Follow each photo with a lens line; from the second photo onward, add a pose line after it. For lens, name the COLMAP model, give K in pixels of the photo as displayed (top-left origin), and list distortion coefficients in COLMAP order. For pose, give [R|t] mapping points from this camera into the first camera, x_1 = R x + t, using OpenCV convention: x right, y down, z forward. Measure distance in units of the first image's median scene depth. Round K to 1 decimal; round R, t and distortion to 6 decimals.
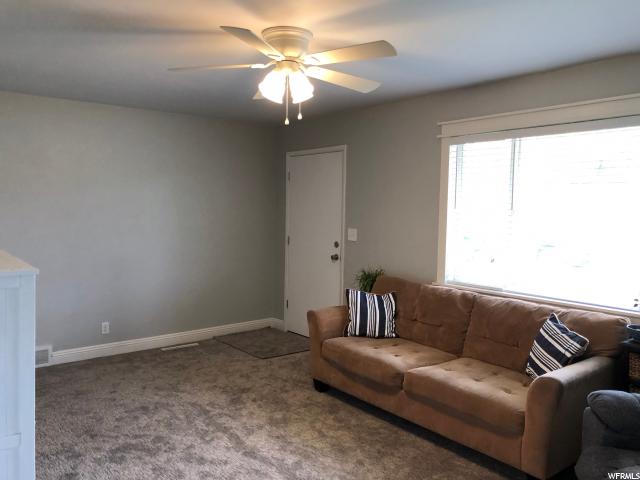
lens RADIAL K [[525.2, 0, 320.0], [0, 525.2, 240.0], [0, 0, 1]] dist [0.045826, -0.003529]
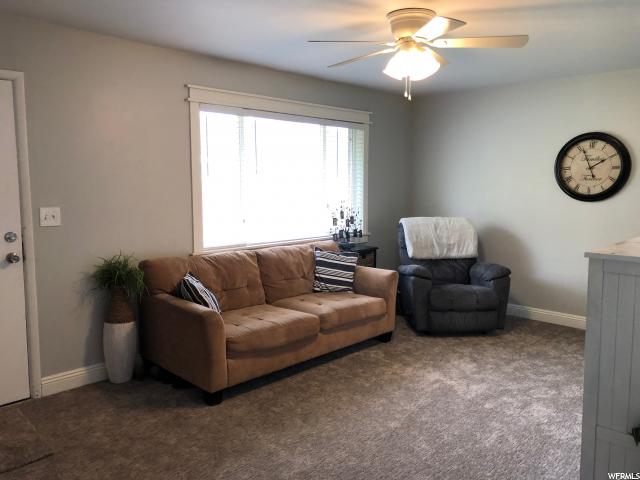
lens RADIAL K [[525.2, 0, 320.0], [0, 525.2, 240.0], [0, 0, 1]] dist [0.045826, -0.003529]
pose [[-0.128731, -0.138419, 0.981972, -0.779315], [0.052114, 0.987898, 0.146086, -0.074218], [-0.990309, 0.069980, -0.119960, 0.912403]]
